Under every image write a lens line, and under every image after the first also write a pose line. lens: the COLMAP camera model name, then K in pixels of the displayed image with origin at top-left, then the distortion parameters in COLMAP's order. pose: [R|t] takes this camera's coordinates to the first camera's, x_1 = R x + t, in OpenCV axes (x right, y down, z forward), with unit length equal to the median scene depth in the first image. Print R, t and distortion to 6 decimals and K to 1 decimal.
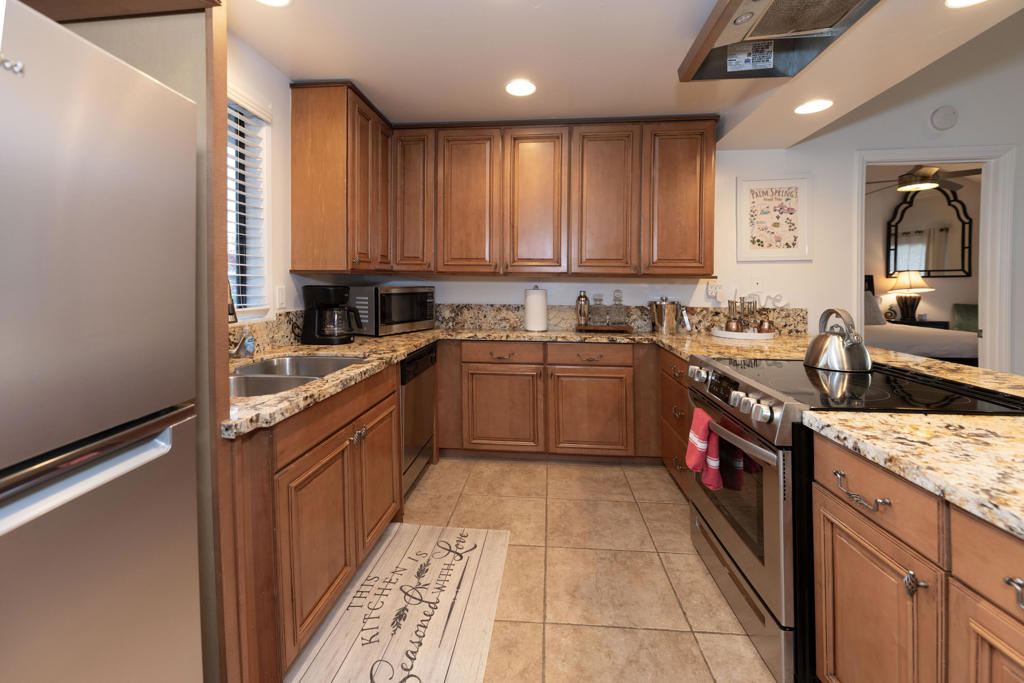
lens RADIAL K [[415.4, 0, 501.6], [0, 415.4, 344.5], [0, 0, 1]] dist [-0.015760, 0.000977]
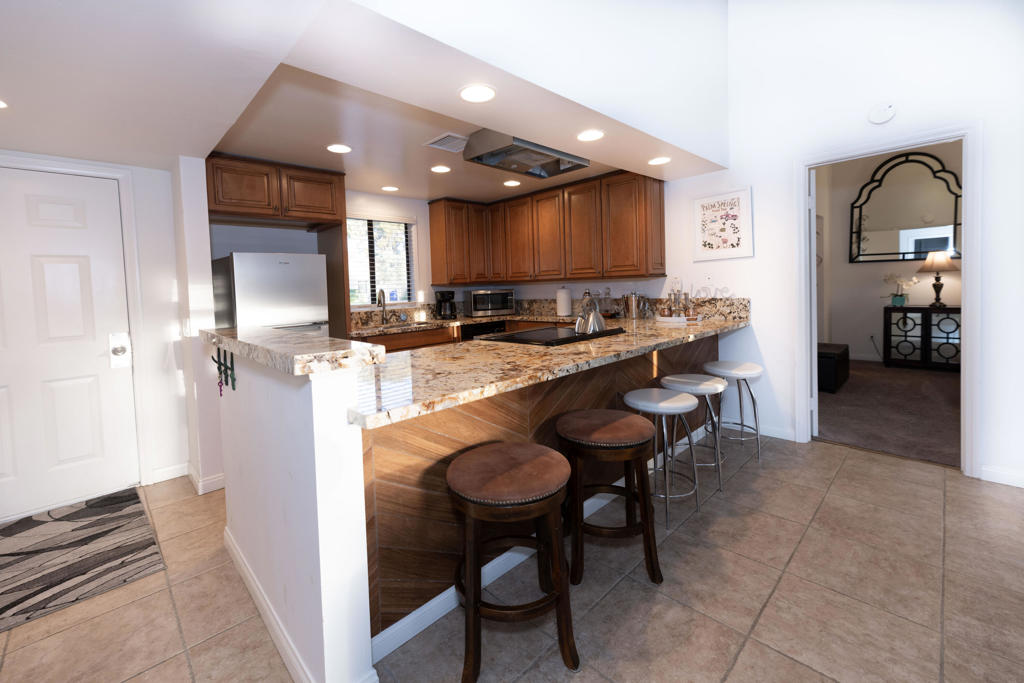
lens RADIAL K [[421.2, 0, 505.0], [0, 421.2, 296.9], [0, 0, 1]] dist [0.000219, 0.000415]
pose [[0.764196, -0.017964, -0.644734, 0.969748], [-0.050073, 0.994943, -0.087073, 0.043050], [0.643037, 0.098825, 0.759432, -0.318033]]
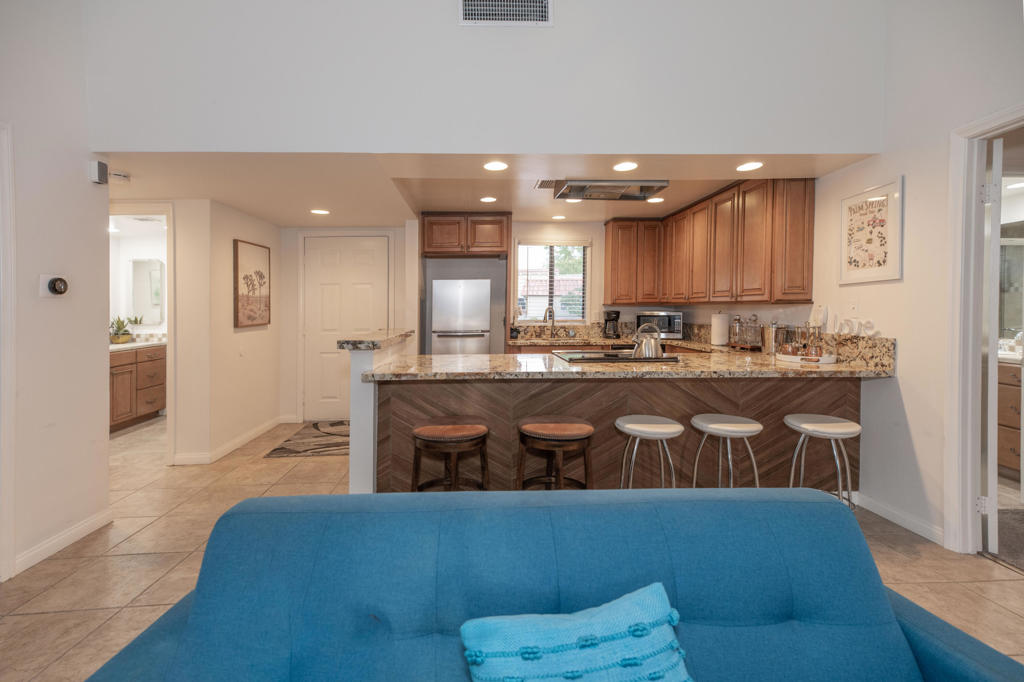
lens RADIAL K [[461.2, 0, 488.4], [0, 461.2, 337.1], [0, 0, 1]] dist [0.005887, -0.003282]
pose [[0.101175, 0.057694, -0.993194, 1.557462], [-0.137328, 0.989570, 0.043494, -0.022980], [0.985345, 0.131993, 0.108042, 0.131983]]
